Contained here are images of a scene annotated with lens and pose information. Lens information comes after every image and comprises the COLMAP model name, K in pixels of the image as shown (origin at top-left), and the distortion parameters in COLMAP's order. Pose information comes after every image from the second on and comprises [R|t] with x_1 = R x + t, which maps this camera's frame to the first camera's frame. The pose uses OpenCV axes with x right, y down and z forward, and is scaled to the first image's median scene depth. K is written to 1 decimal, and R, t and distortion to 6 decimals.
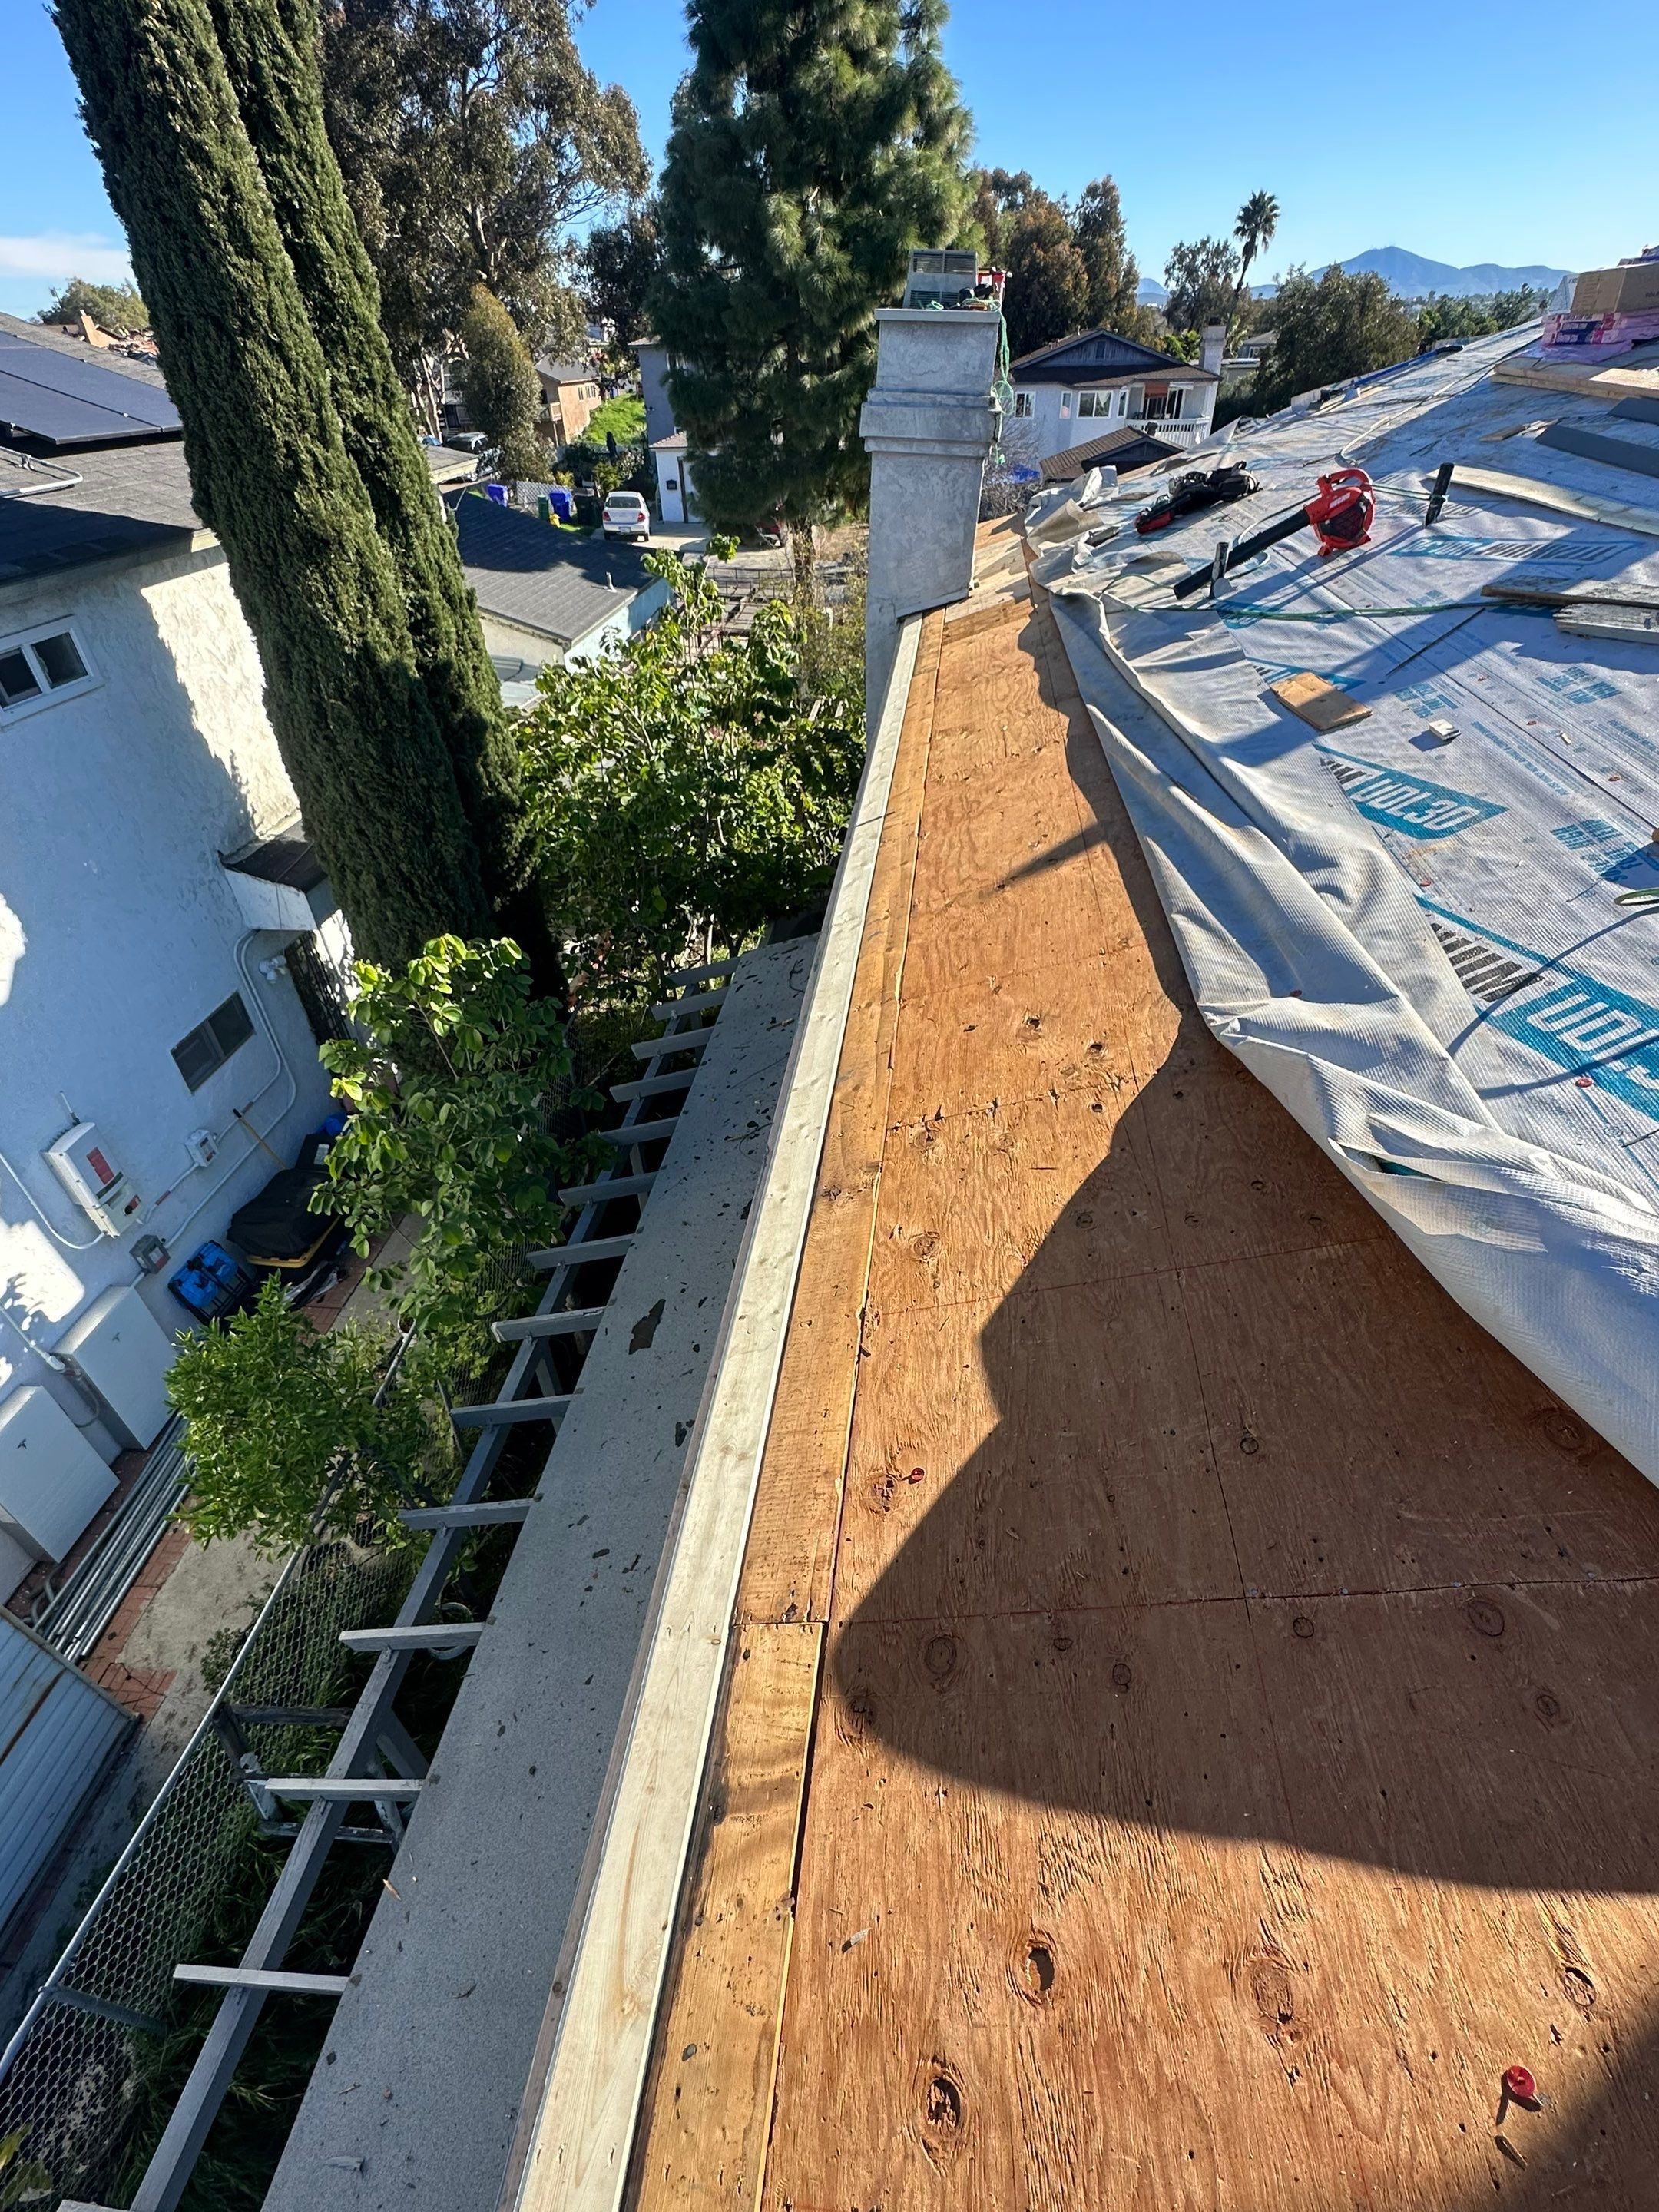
lens RADIAL K [[1006.1, 0, 829.5], [0, 1006.1, 1106.0], [0, 0, 1]] dist [-0.001962, -0.000894]
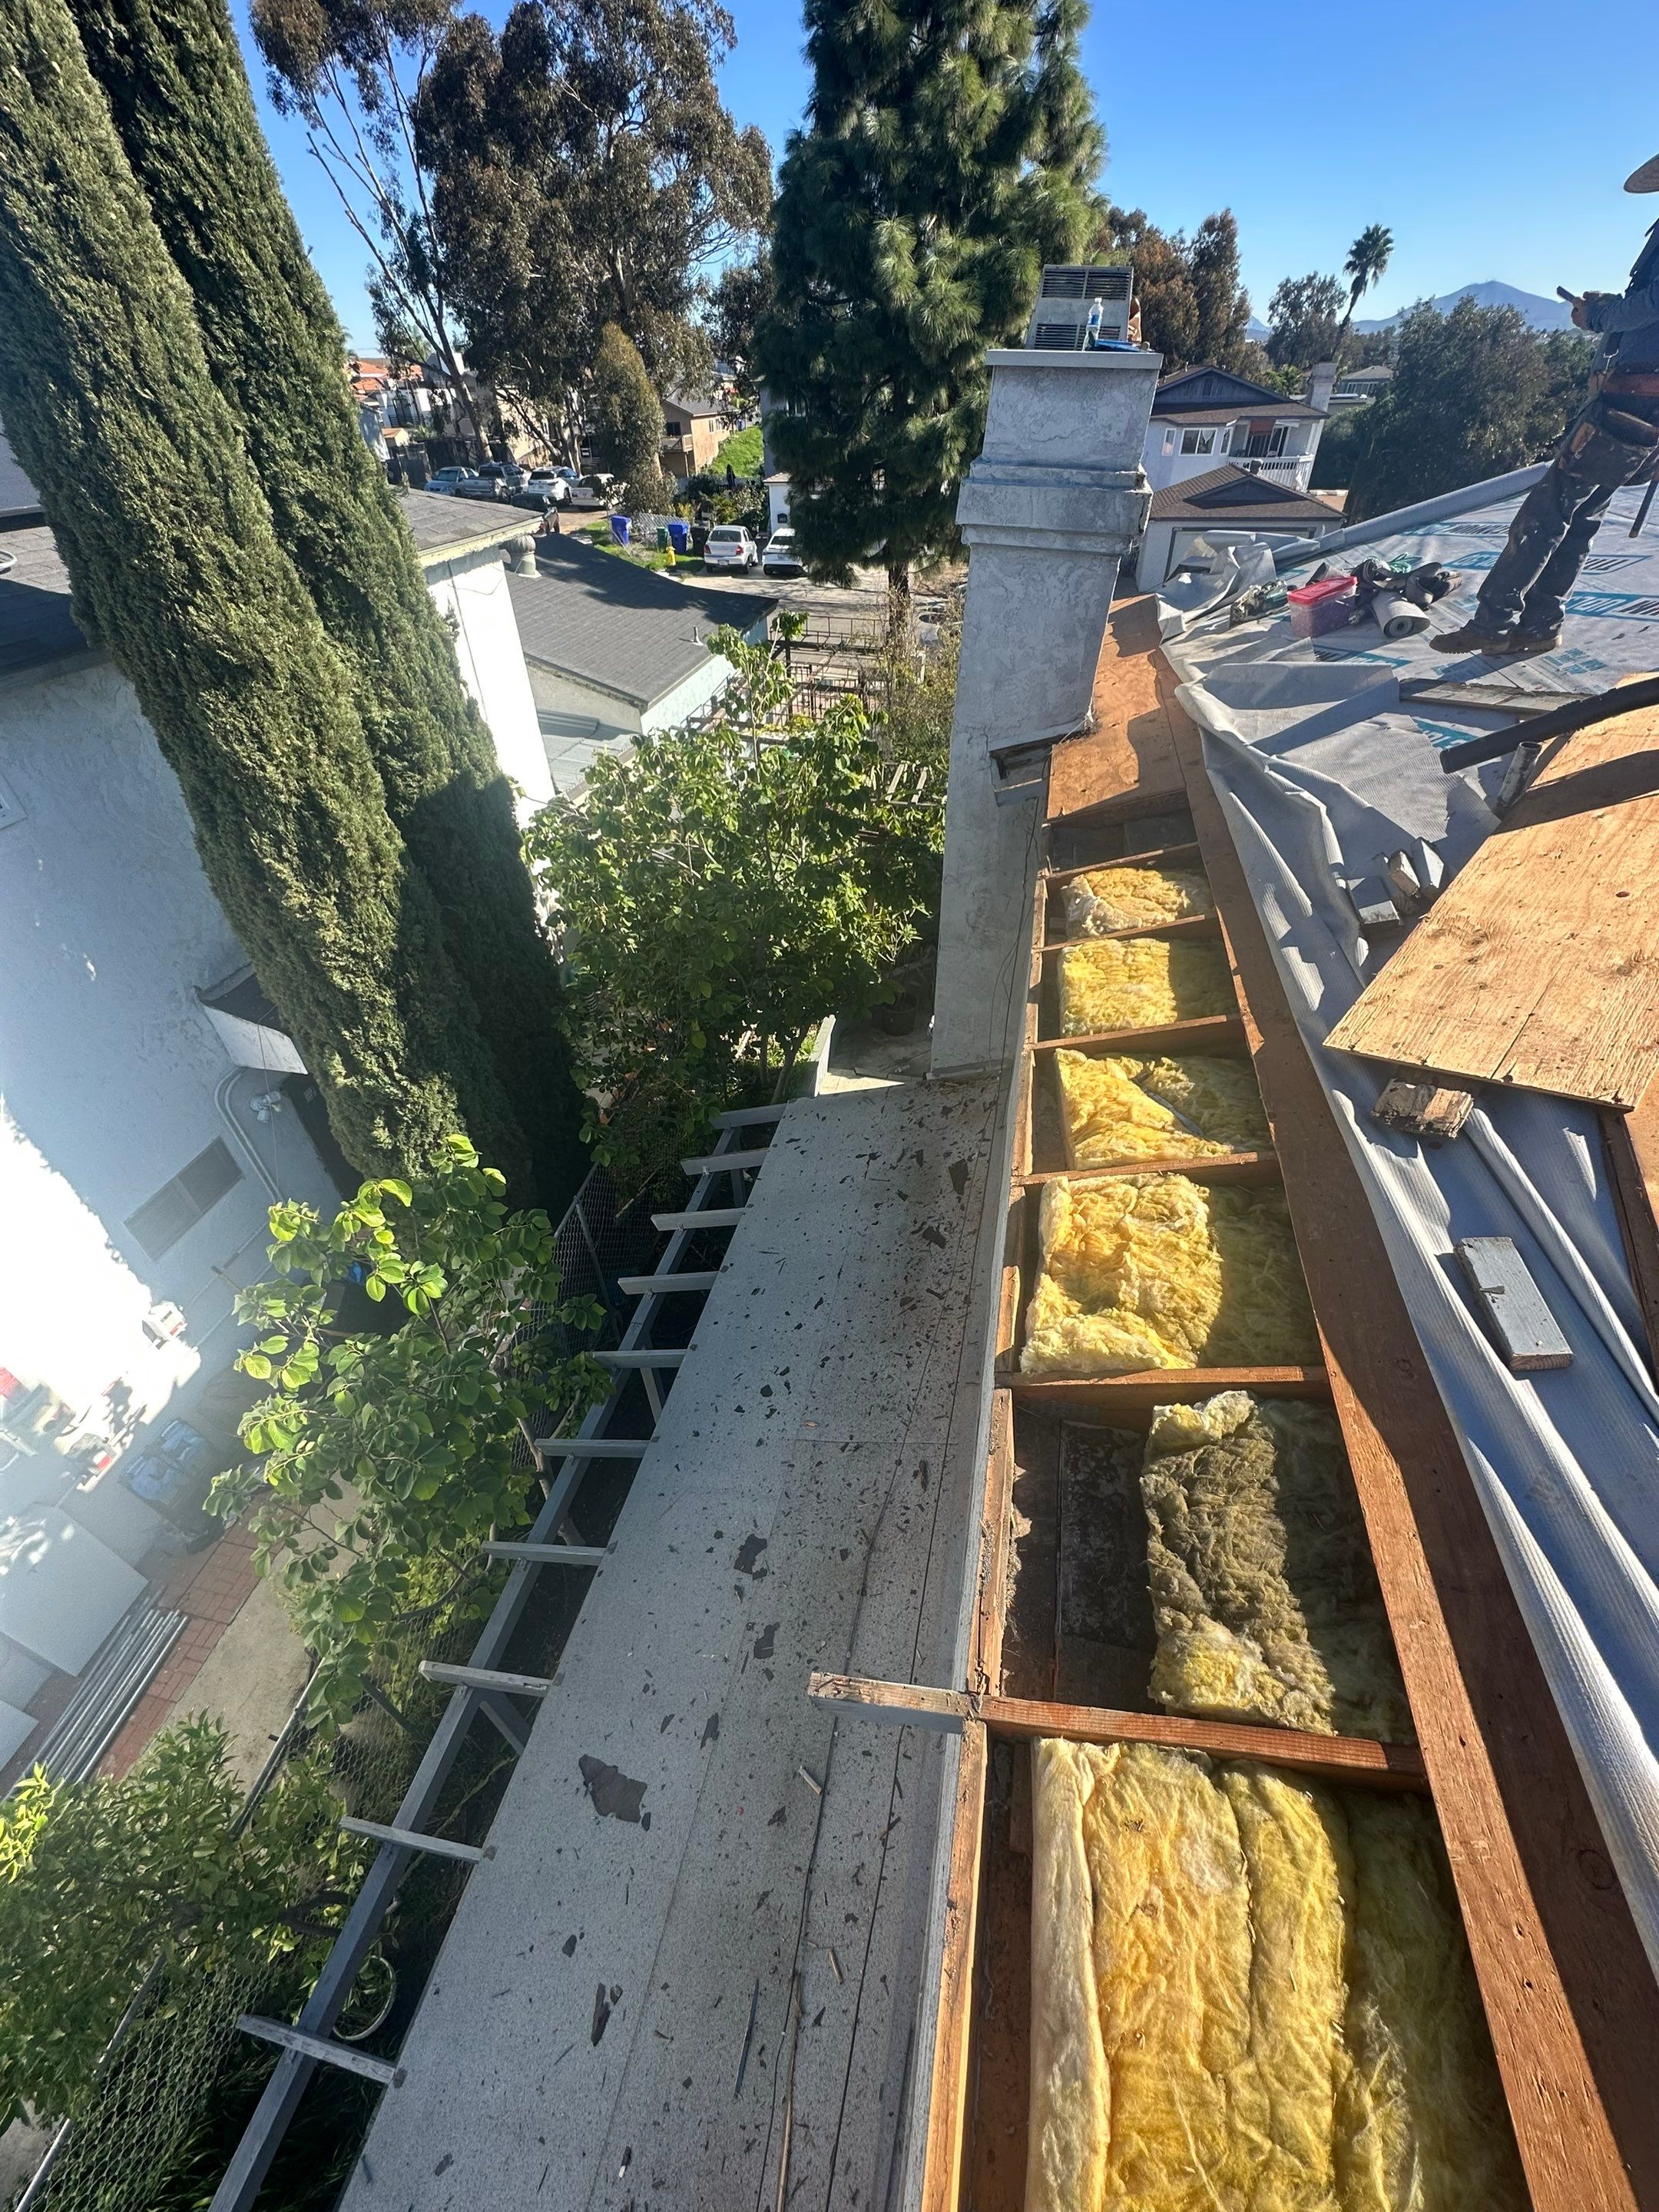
lens RADIAL K [[897.2, 0, 831.3], [0, 897.2, 1112.7], [0, 0, 1]] dist [-0.000112, -0.000392]
pose [[0.995383, 0.060737, -0.074321, 0.005390], [-0.057969, 0.997562, 0.038853, -0.095348], [0.076500, -0.034365, 0.996477, 0.118485]]
